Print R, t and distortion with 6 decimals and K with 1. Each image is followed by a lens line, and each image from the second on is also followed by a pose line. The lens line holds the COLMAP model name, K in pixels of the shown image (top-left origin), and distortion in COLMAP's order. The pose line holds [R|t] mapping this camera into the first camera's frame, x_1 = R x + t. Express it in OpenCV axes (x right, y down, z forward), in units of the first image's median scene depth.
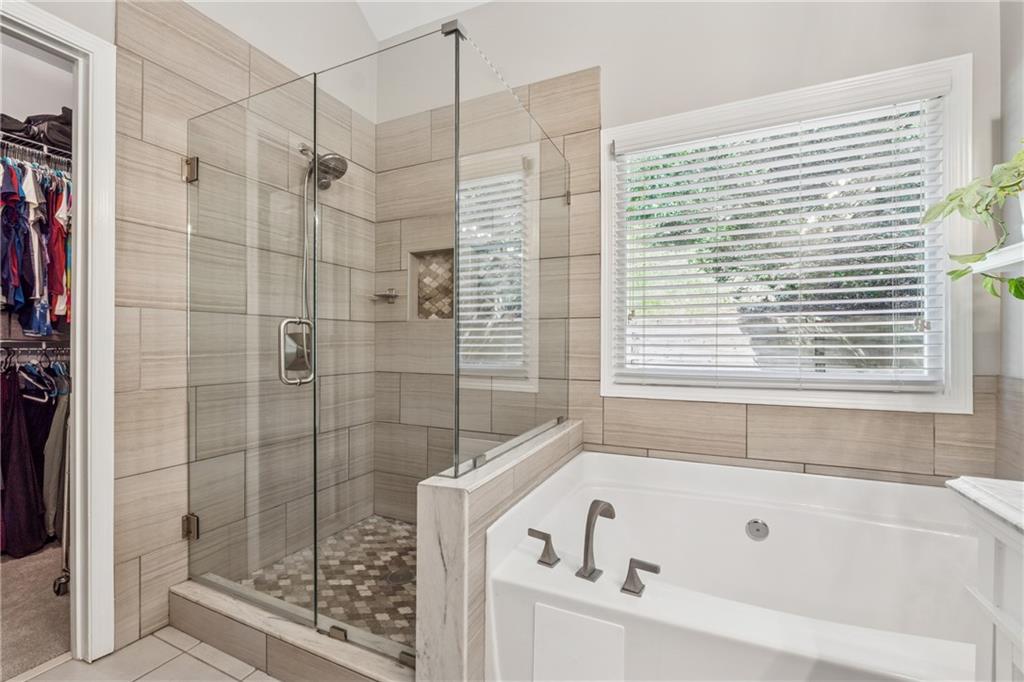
lens RADIAL K [[446.4, 0, 510.4], [0, 446.4, 343.0], [0, 0, 1]] dist [-0.001497, -0.000061]
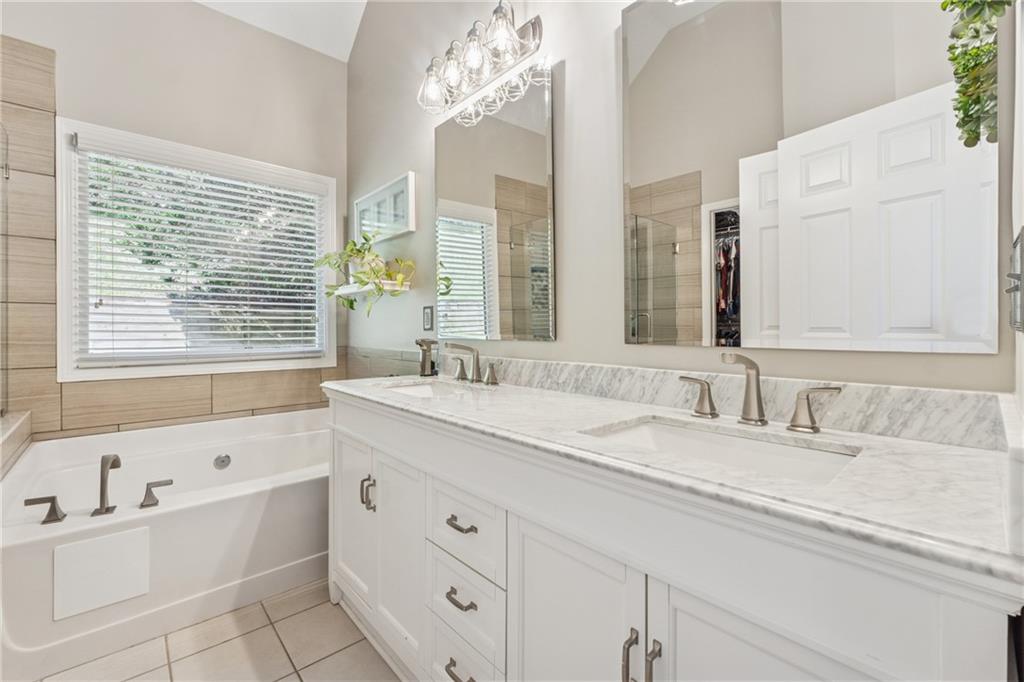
lens RADIAL K [[435.4, 0, 509.0], [0, 435.4, 333.8], [0, 0, 1]] dist [-0.008991, -0.000330]
pose [[0.400165, -0.008700, 0.916402, -0.285721], [-0.001139, 0.999949, 0.009991, -0.000848], [-0.916442, -0.005042, 0.400135, -0.322190]]
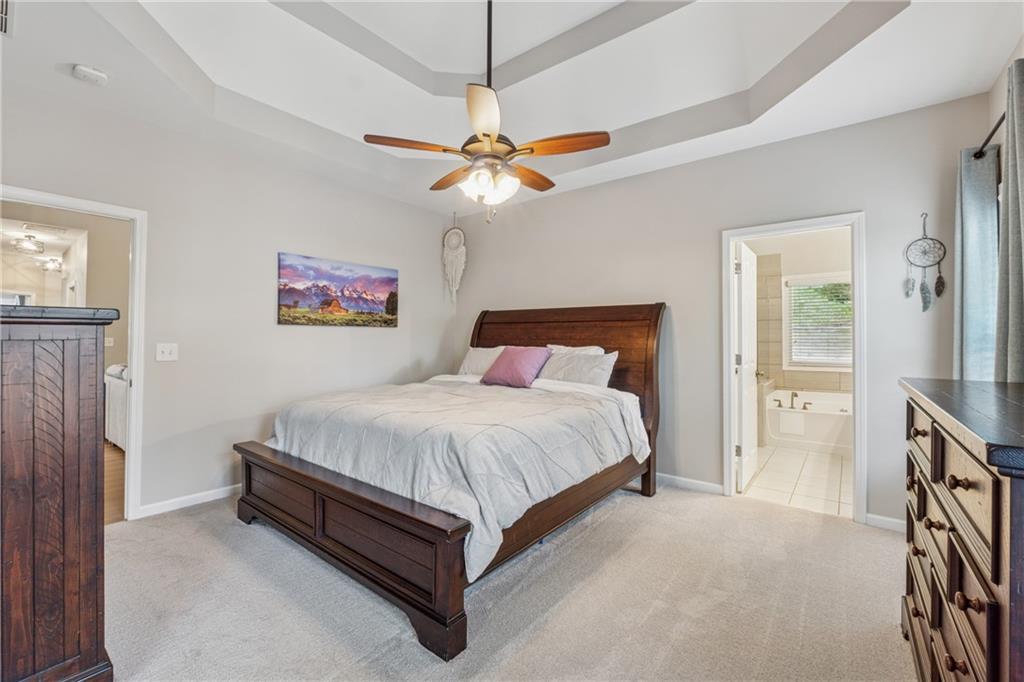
lens RADIAL K [[432.6, 0, 509.0], [0, 432.6, 331.9], [0, 0, 1]] dist [-0.002366, -0.000163]
pose [[0.972709, -0.007284, -0.231916, -0.878392], [0.003468, 0.999852, -0.016858, -0.085357], [0.232005, 0.015594, 0.972590, -2.146767]]
